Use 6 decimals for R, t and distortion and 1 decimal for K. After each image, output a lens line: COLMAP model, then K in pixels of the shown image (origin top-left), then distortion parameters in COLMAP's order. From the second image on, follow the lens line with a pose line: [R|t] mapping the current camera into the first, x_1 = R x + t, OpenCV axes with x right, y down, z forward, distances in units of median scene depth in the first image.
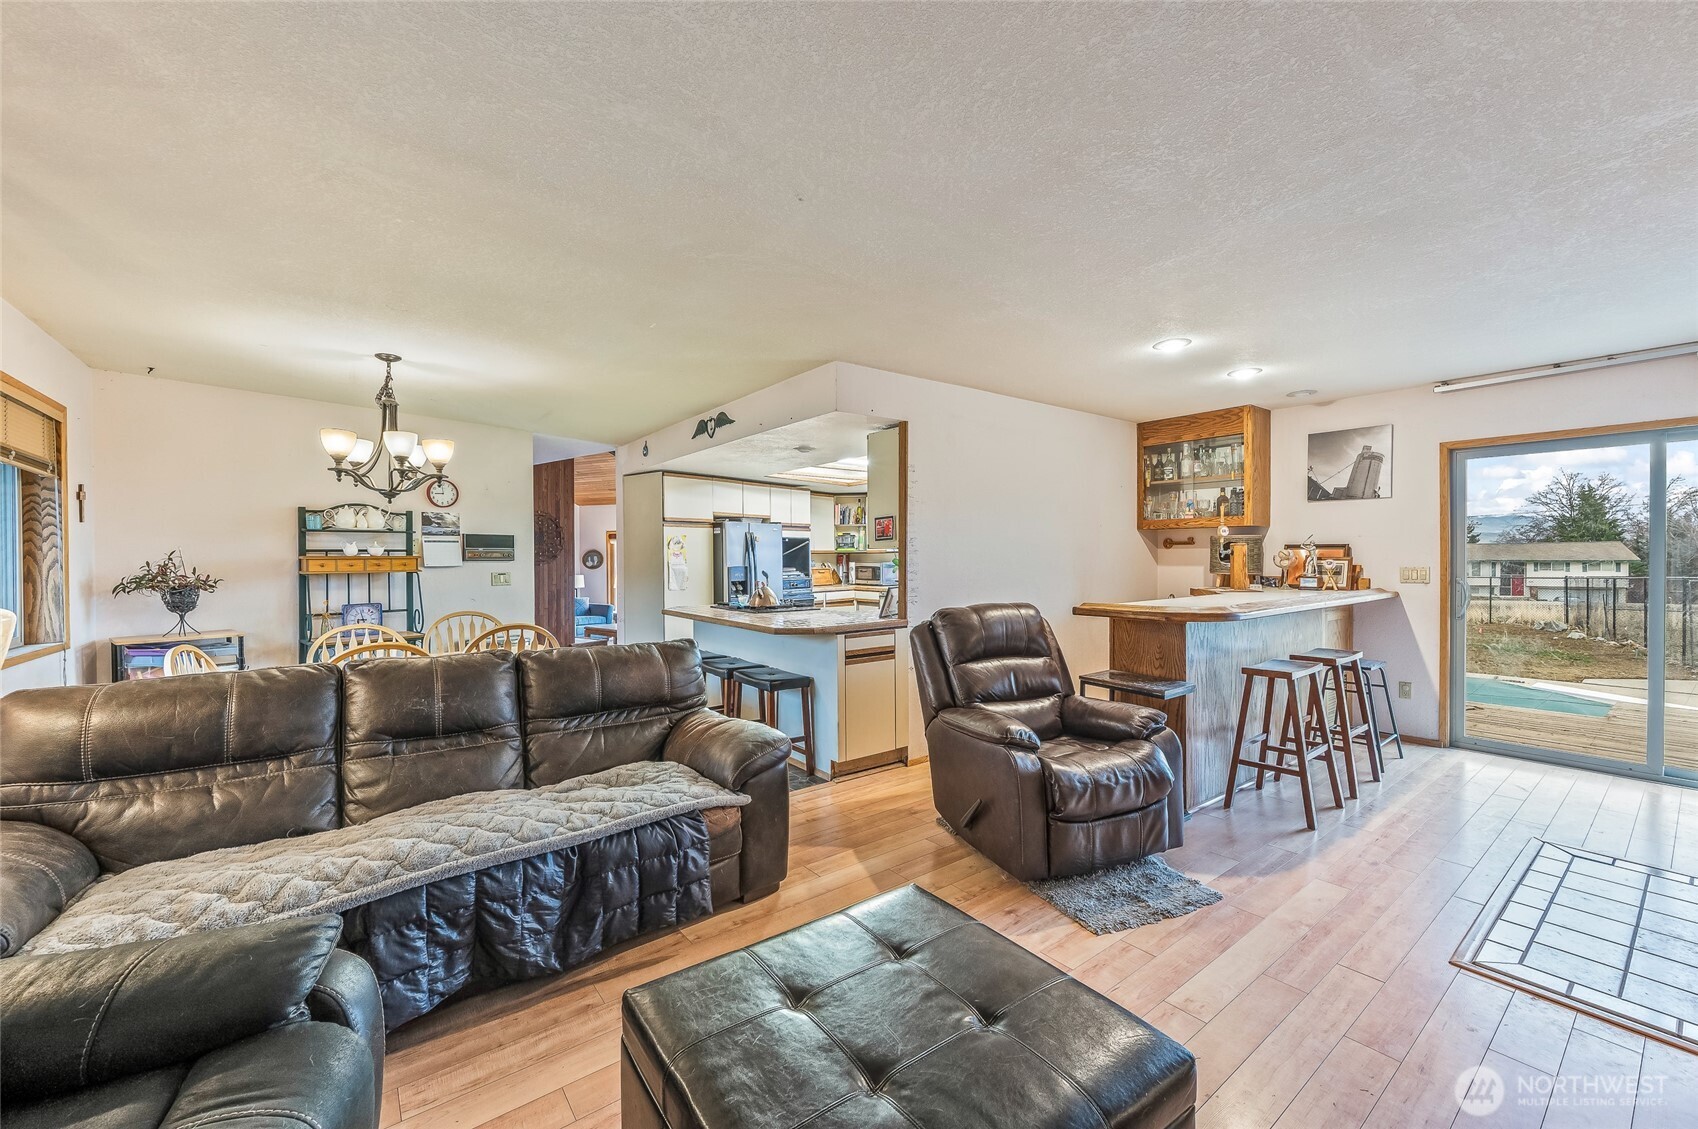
lens RADIAL K [[669.2, 0, 859.8], [0, 669.2, 560.6], [0, 0, 1]] dist [-0.001654, 0.001947]
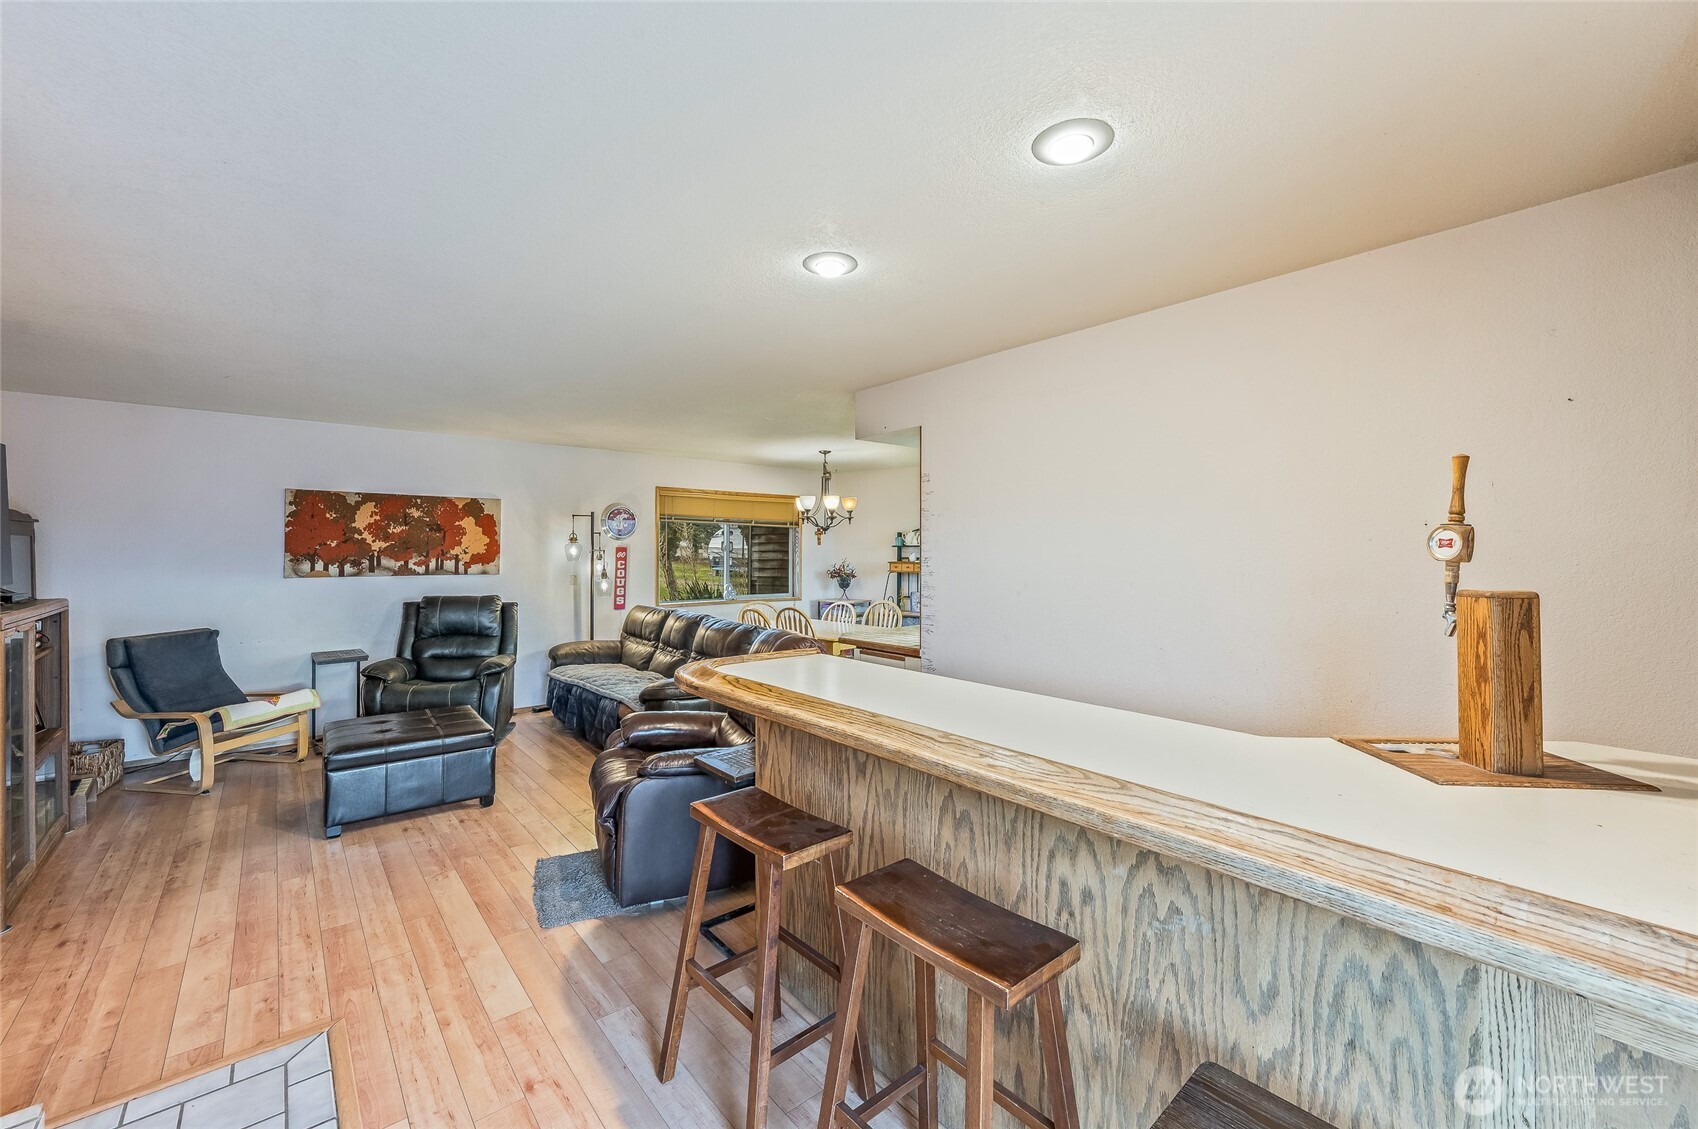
lens RADIAL K [[669.2, 0, 848.5], [0, 669.2, 550.2], [0, 0, 1]] dist [-0.001654, 0.001947]
pose [[0.038996, 0.008112, -0.999206, 1.039903], [-0.005764, 0.999952, 0.007893, -0.057675], [0.999223, 0.005451, 0.039041, 0.934547]]
